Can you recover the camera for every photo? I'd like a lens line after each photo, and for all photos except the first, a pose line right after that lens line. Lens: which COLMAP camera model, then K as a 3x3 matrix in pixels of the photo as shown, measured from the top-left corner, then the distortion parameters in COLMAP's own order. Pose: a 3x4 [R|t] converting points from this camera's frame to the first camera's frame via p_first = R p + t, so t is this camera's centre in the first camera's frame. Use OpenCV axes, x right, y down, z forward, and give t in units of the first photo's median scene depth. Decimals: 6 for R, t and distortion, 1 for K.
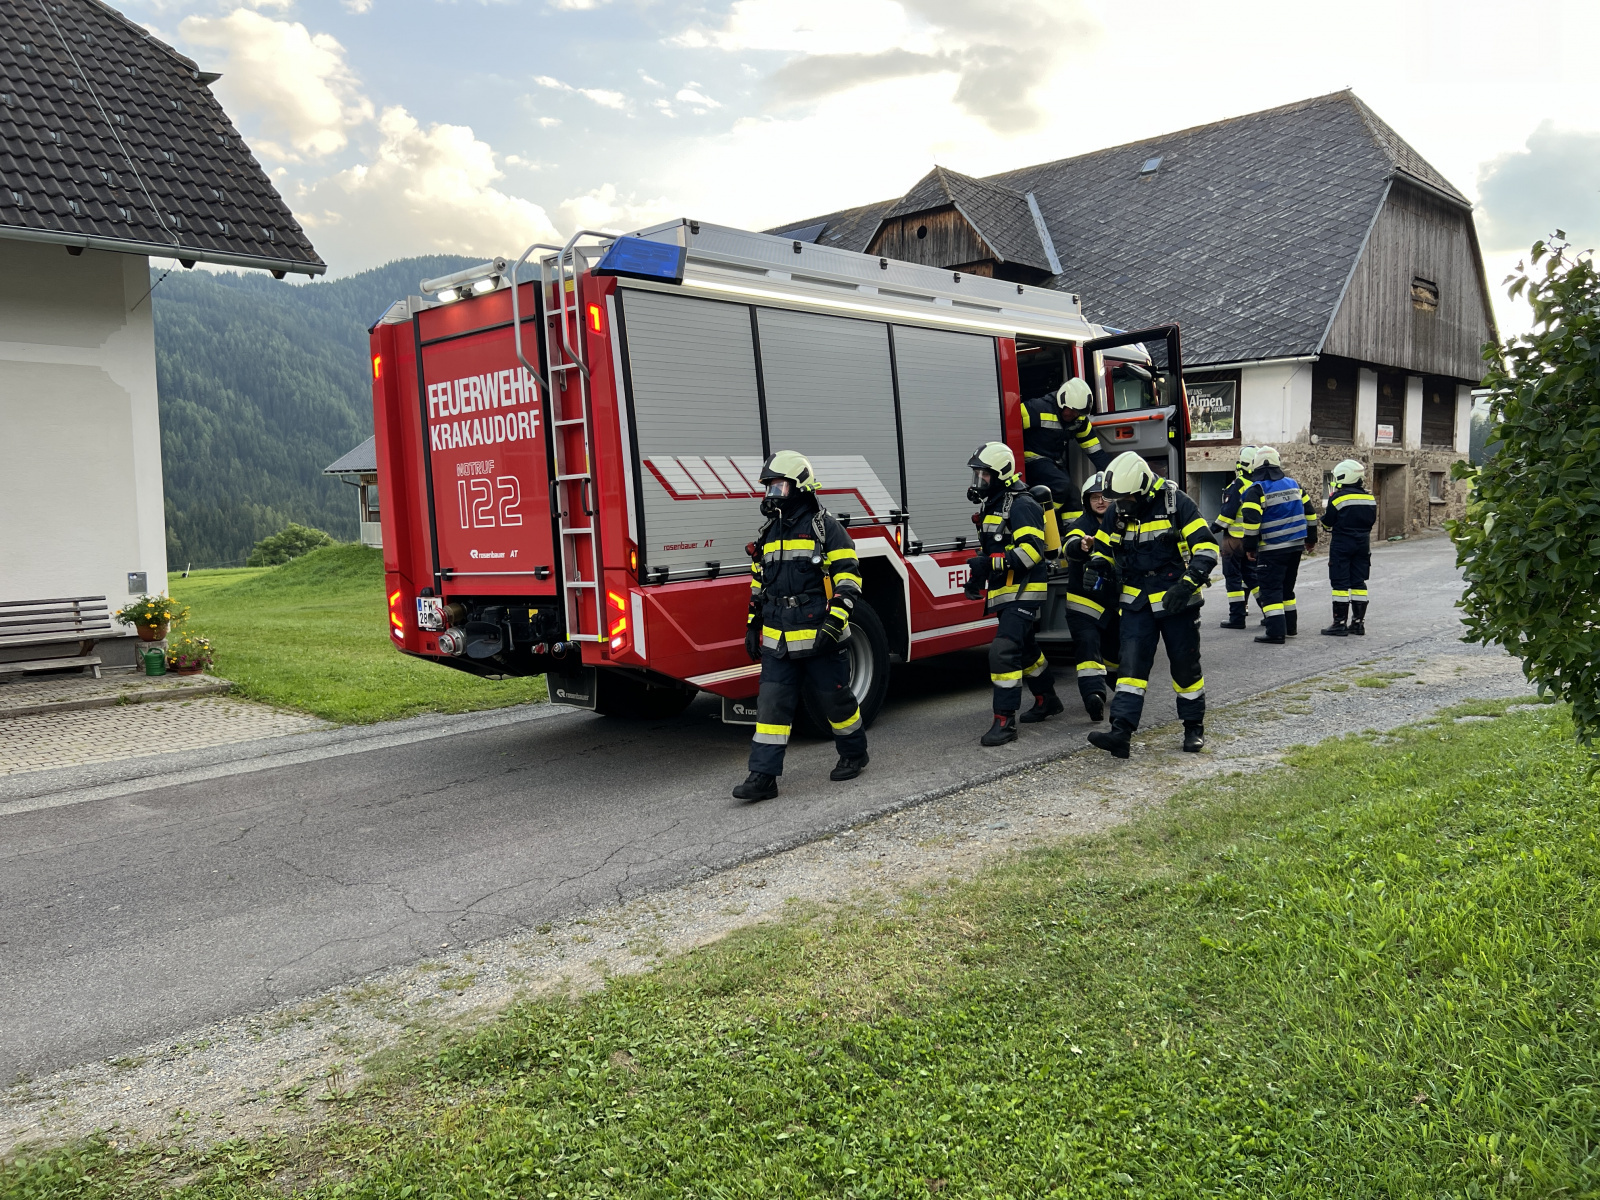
lens RADIAL K [[1226.2, 0, 800.0], [0, 1226.2, 600.0], [0, 0, 1]] dist [0.029525, -0.005603]
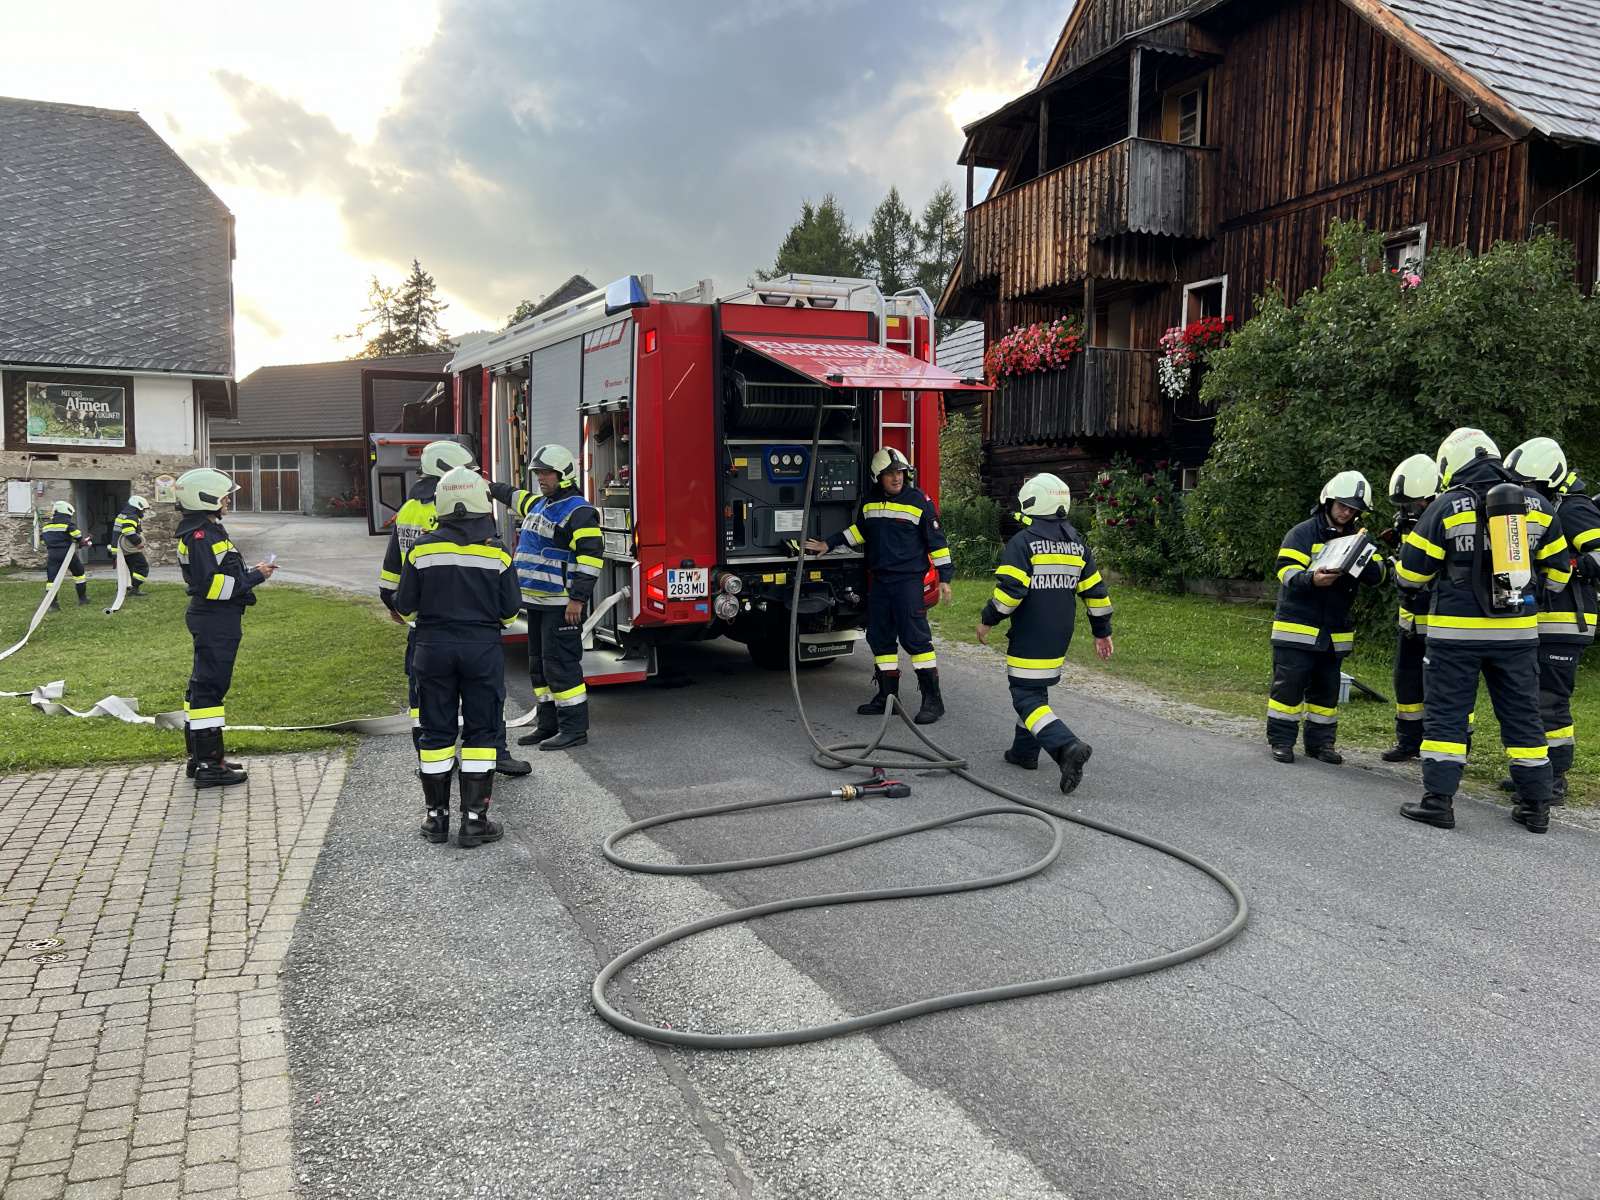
lens RADIAL K [[1226.2, 0, 800.0], [0, 1226.2, 600.0], [0, 0, 1]] dist [0.029525, -0.005603]
pose [[0.365922, -0.043996, 0.929605, -0.360354], [0.064427, 0.997683, 0.021857, 0.002284], [-0.928413, 0.051894, 0.367908, 0.150232]]
